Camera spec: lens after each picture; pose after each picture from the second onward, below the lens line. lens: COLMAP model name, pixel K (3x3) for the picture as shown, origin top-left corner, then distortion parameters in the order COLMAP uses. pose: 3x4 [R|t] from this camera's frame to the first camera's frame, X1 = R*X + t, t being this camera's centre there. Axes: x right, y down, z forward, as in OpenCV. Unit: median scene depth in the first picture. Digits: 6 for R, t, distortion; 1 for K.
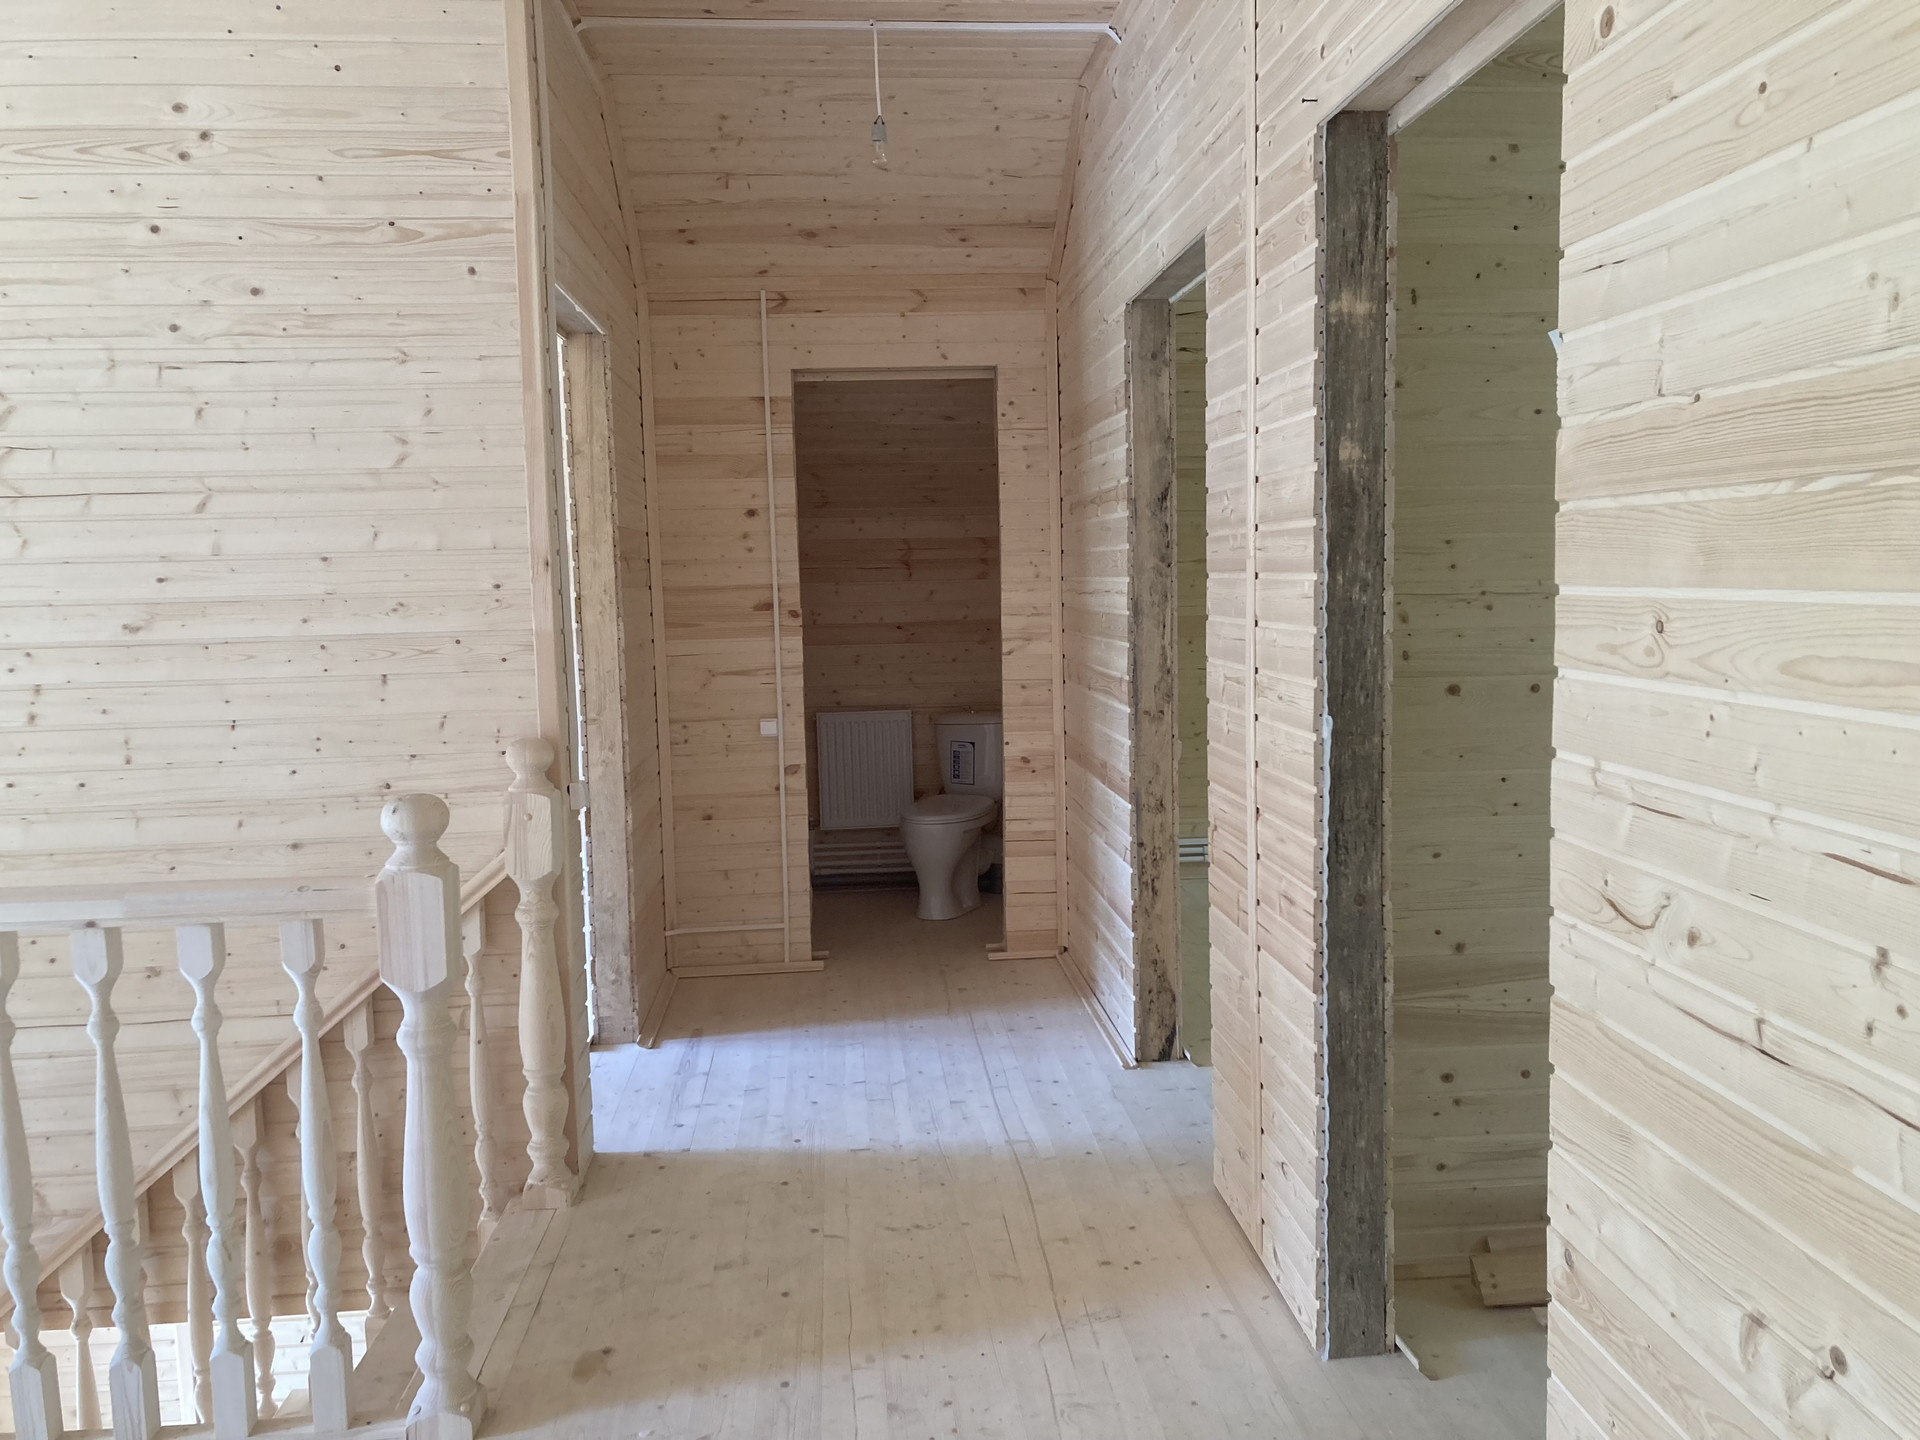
lens RADIAL K [[1585.9, 0, 989.6], [0, 1585.9, 717.4], [0, 0, 1]] dist [0.027679, 0.003555]
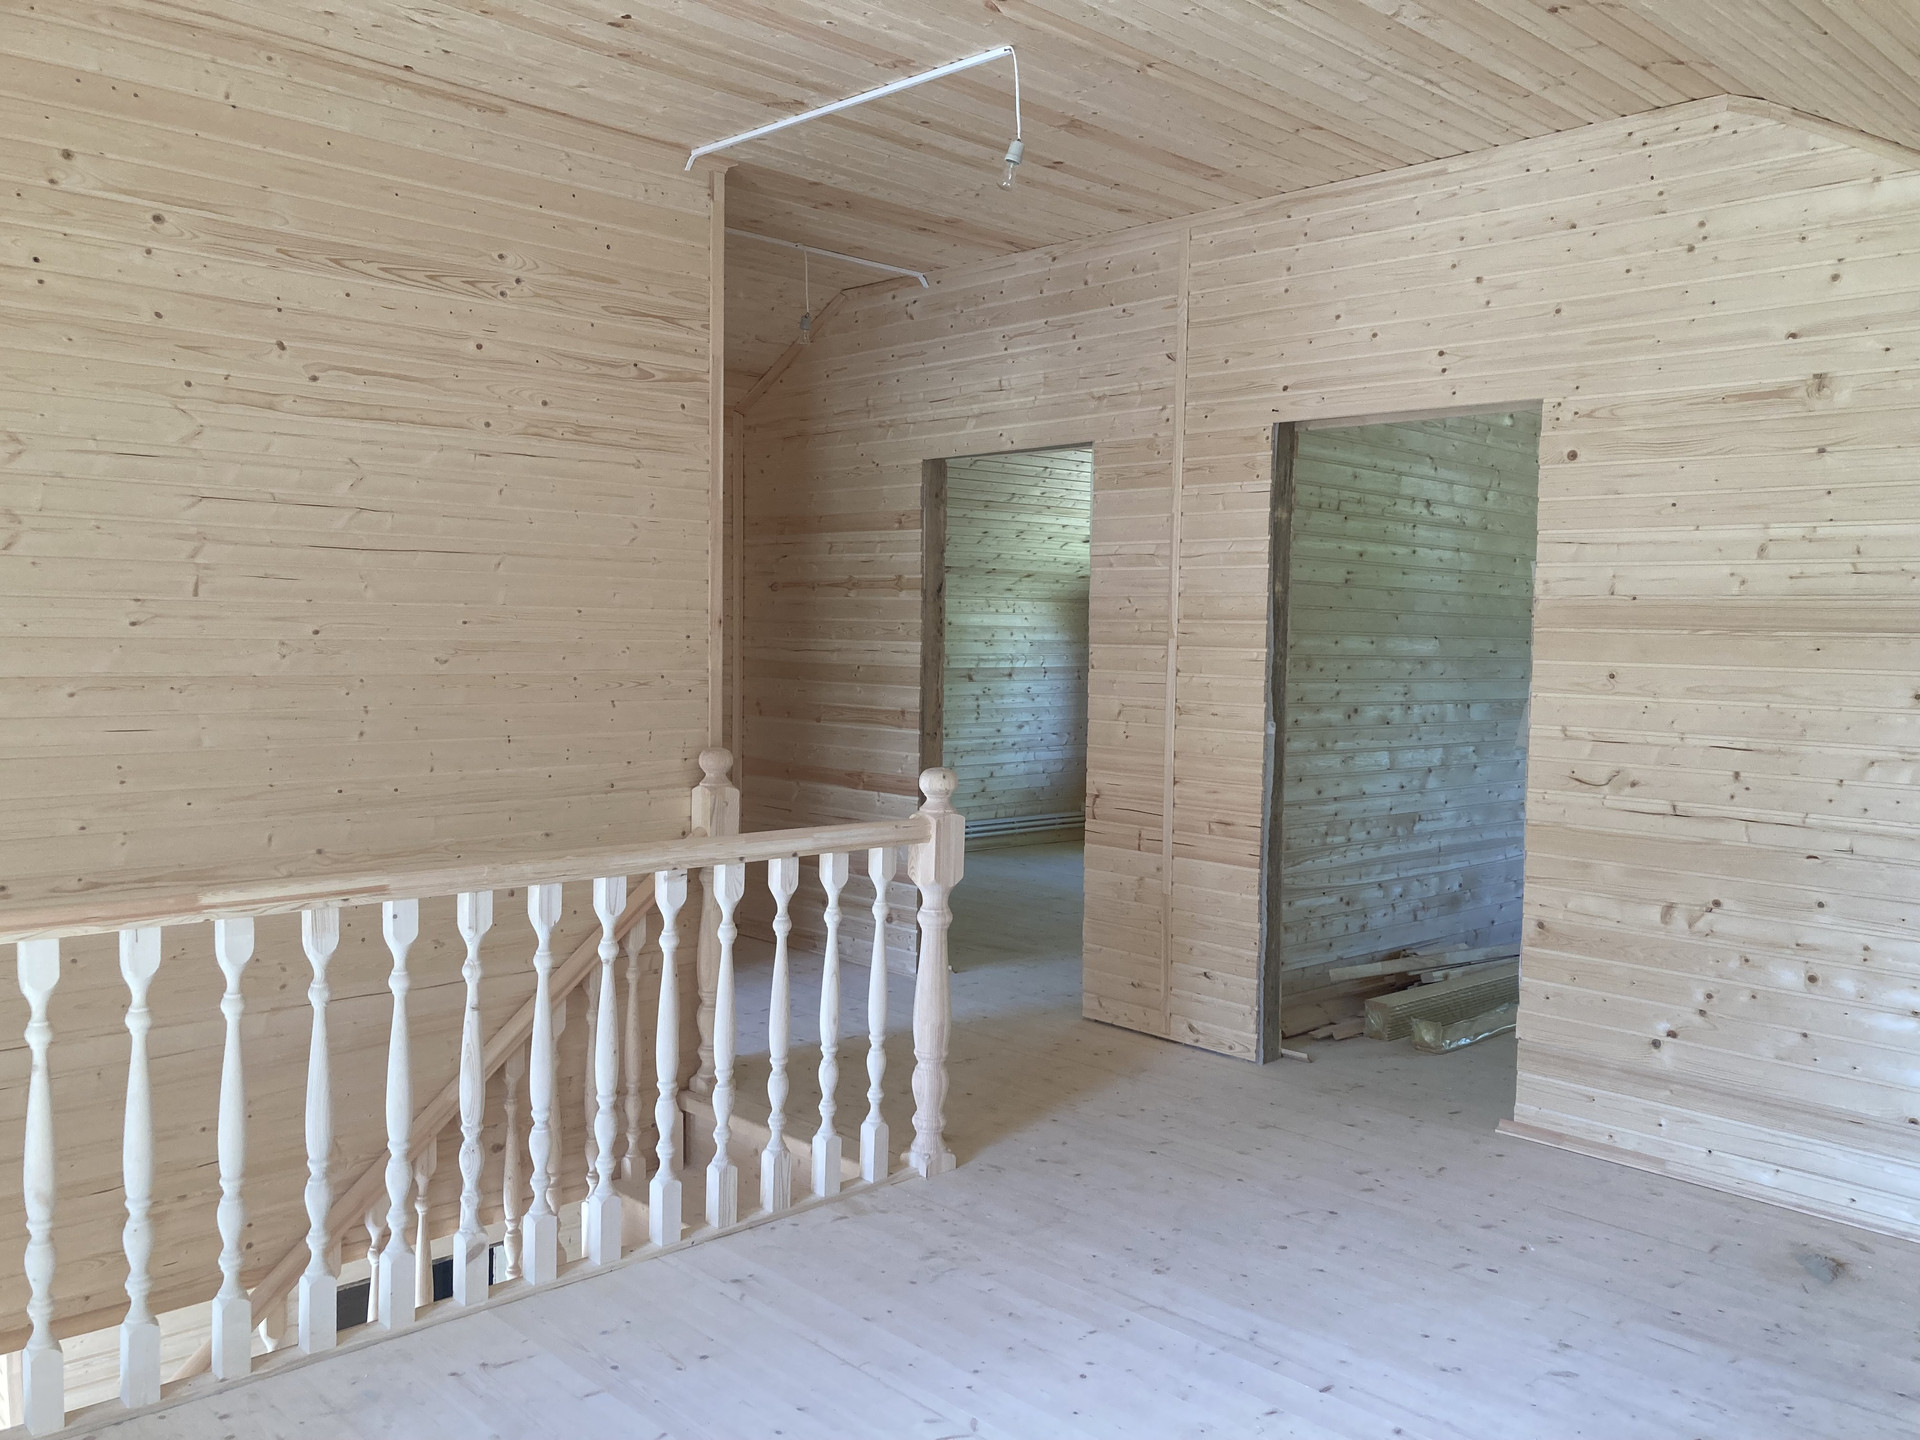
lens RADIAL K [[1581.5, 0, 988.1], [0, 1581.5, 706.9], [0, 0, 1]] dist [0.031612, -0.004525]
pose [[0.772550, 0.007750, 0.634906, -0.808256], [0.021507, 0.999032, -0.038364, 0.029766], [-0.634589, 0.043293, 0.771636, -0.170331]]
